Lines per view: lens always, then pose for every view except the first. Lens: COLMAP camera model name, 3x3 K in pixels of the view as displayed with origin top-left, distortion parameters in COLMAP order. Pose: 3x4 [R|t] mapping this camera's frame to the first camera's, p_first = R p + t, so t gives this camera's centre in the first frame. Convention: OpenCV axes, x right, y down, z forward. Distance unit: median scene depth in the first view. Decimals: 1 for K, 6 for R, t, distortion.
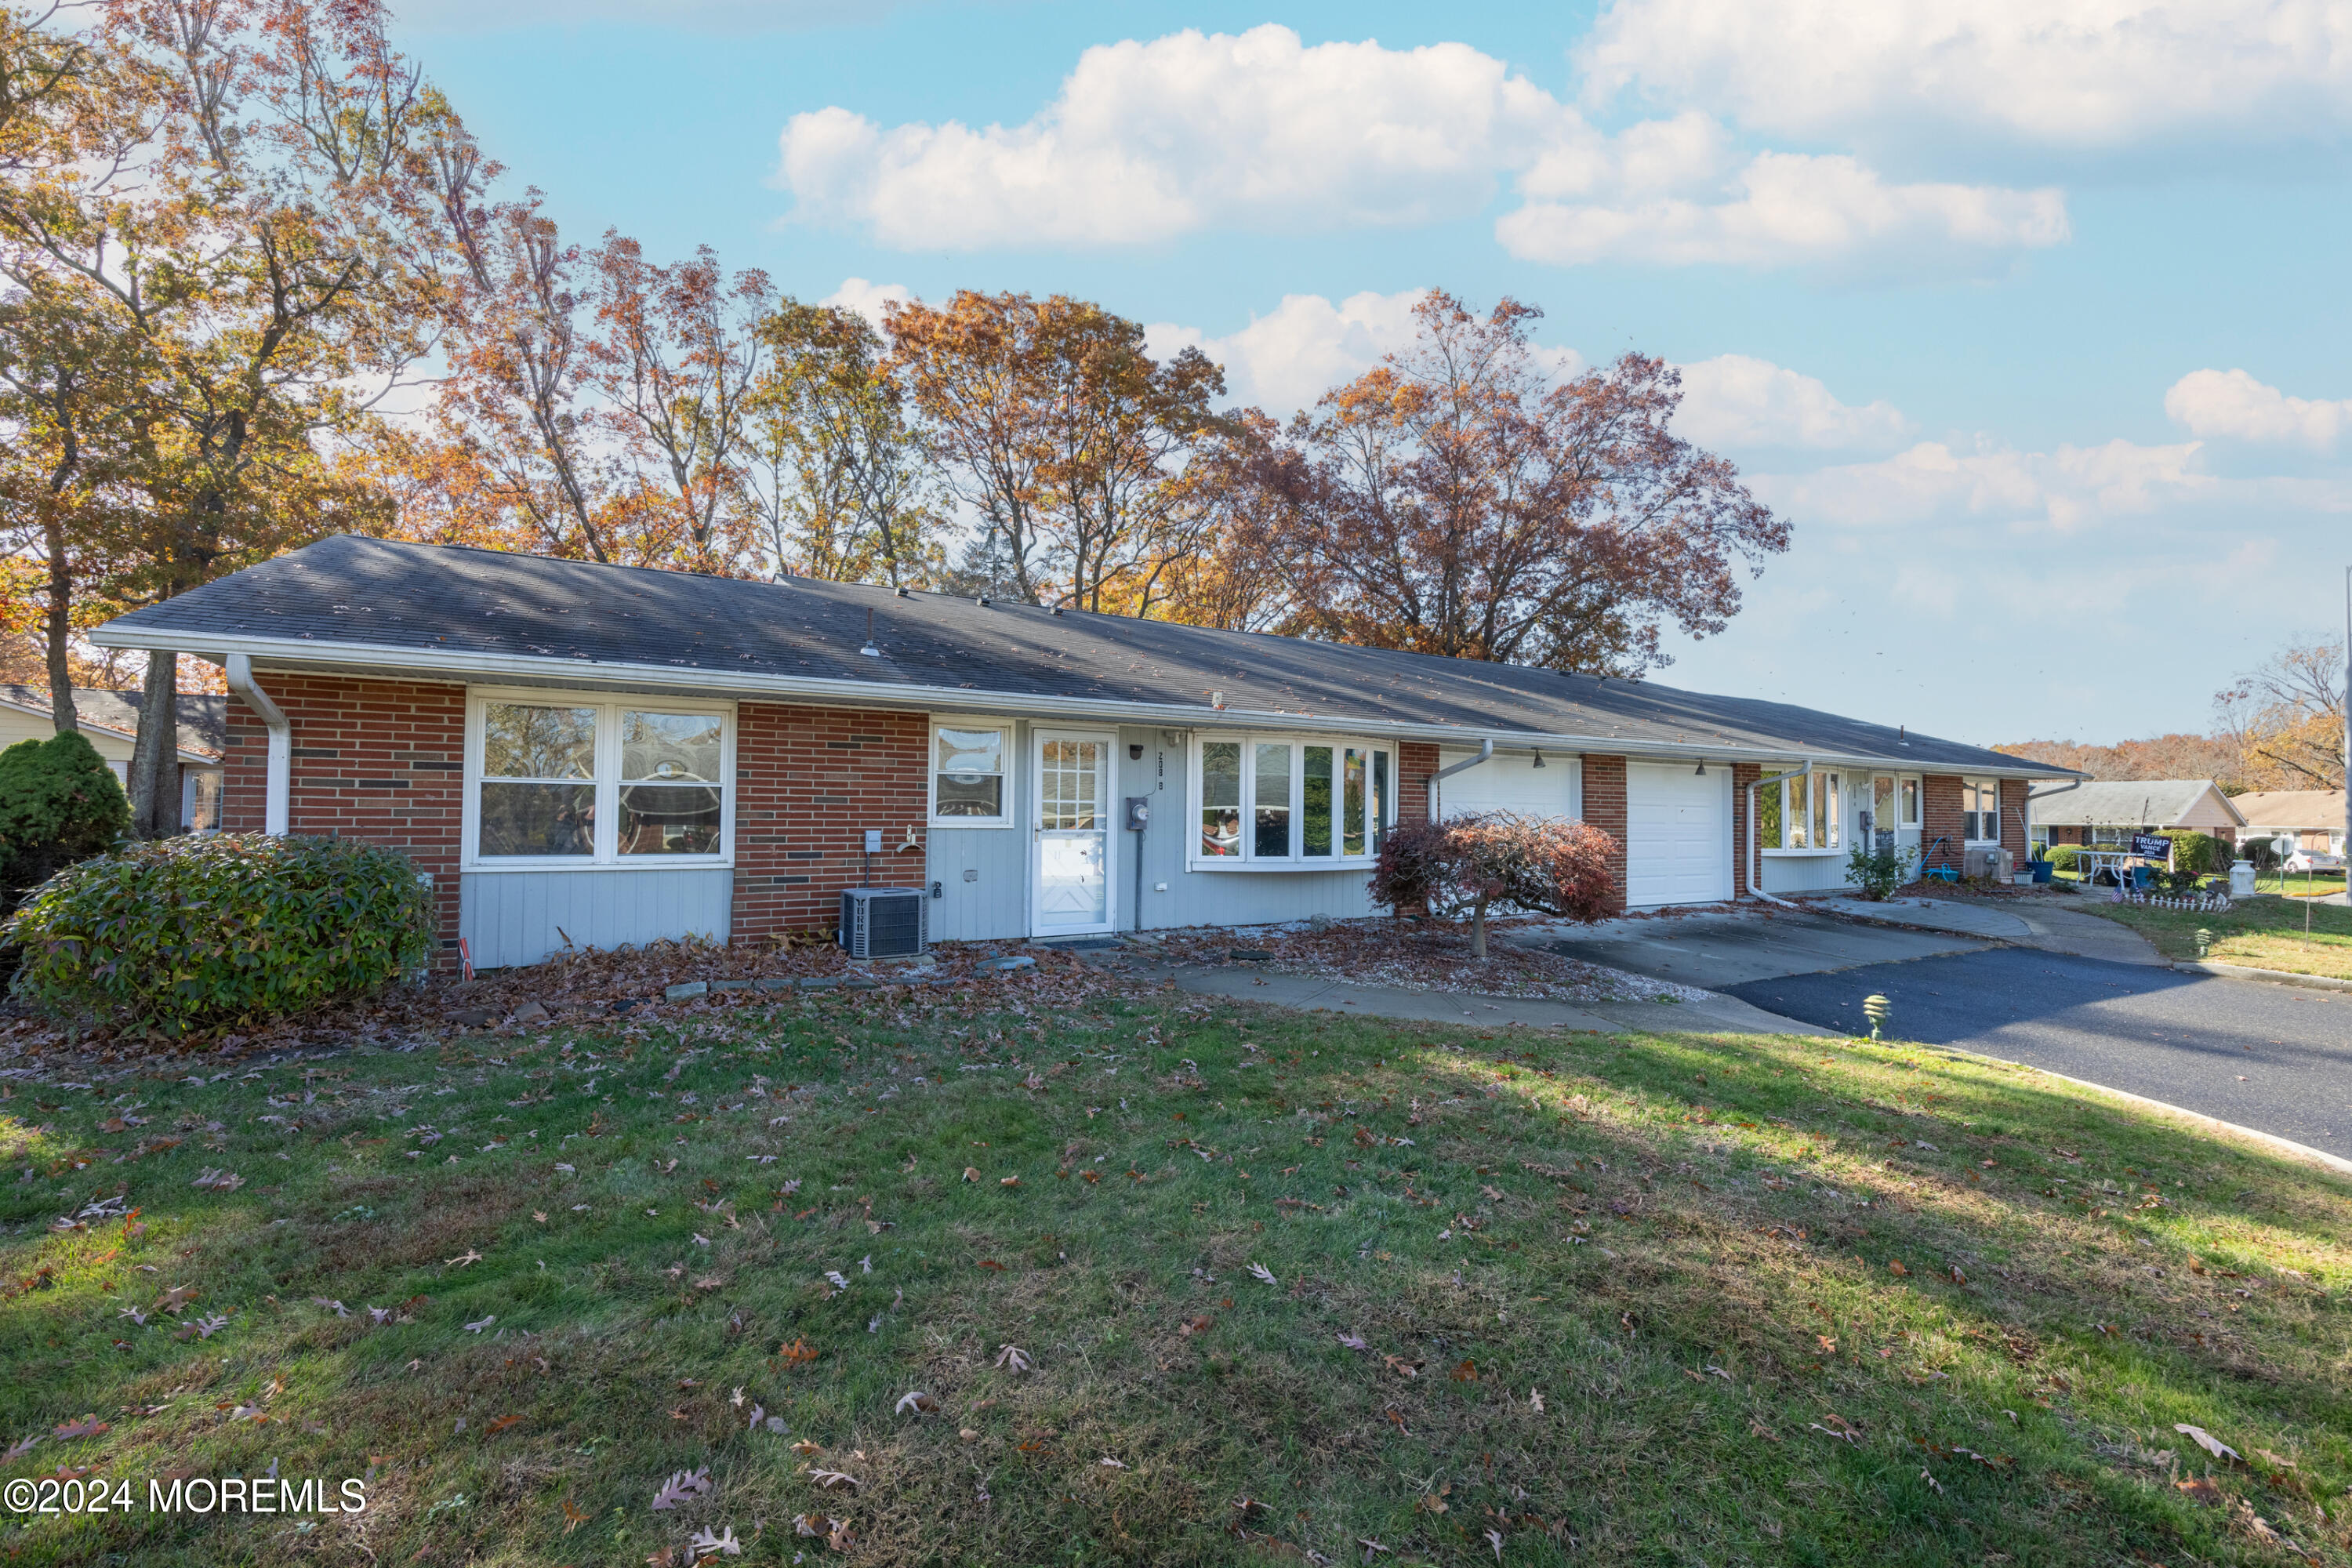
lens RADIAL K [[967.4, 0, 1176.9], [0, 967.4, 817.7], [0, 0, 1]] dist [-0.051920, 0.000062]
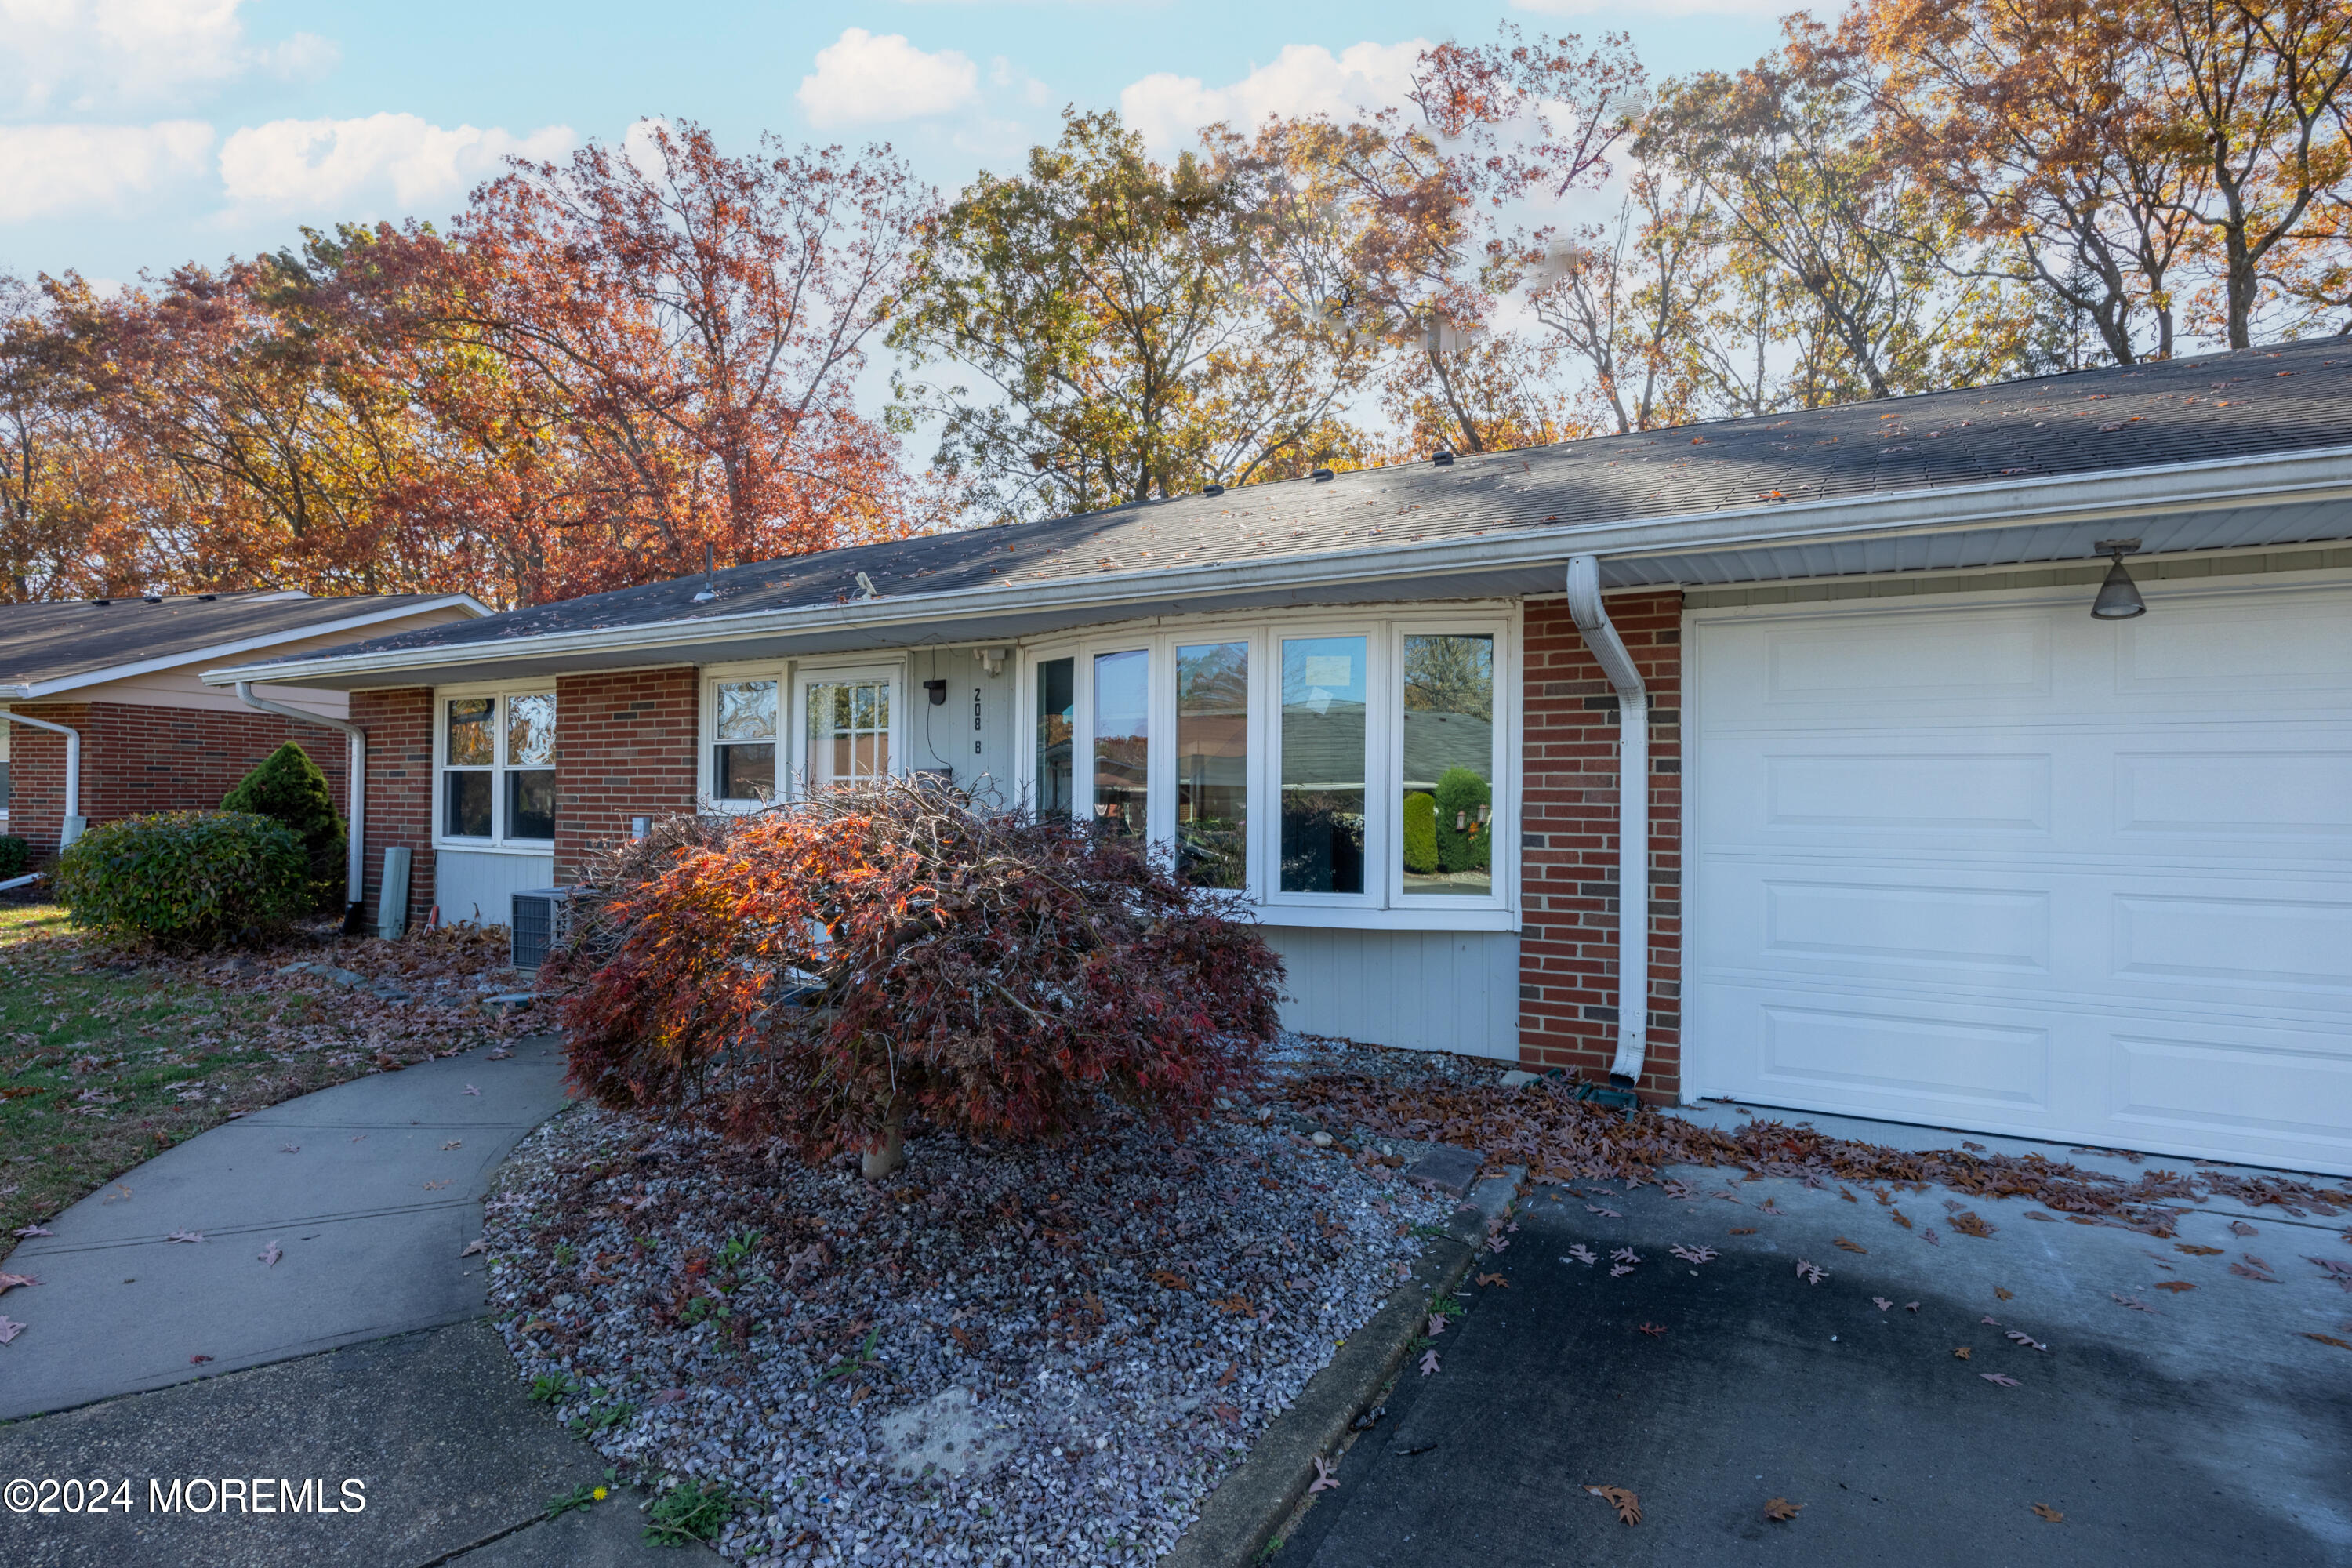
lens RADIAL K [[1224.4, 0, 1176.0], [0, 1224.4, 784.0], [0, 0, 1]] dist [-0.067728, -0.000389]
pose [[0.470851, -0.011823, -0.882133, 0.727417], [-0.003767, 0.999874, -0.015412, -0.001742], [0.882205, 0.010580, 0.470748, 0.843169]]
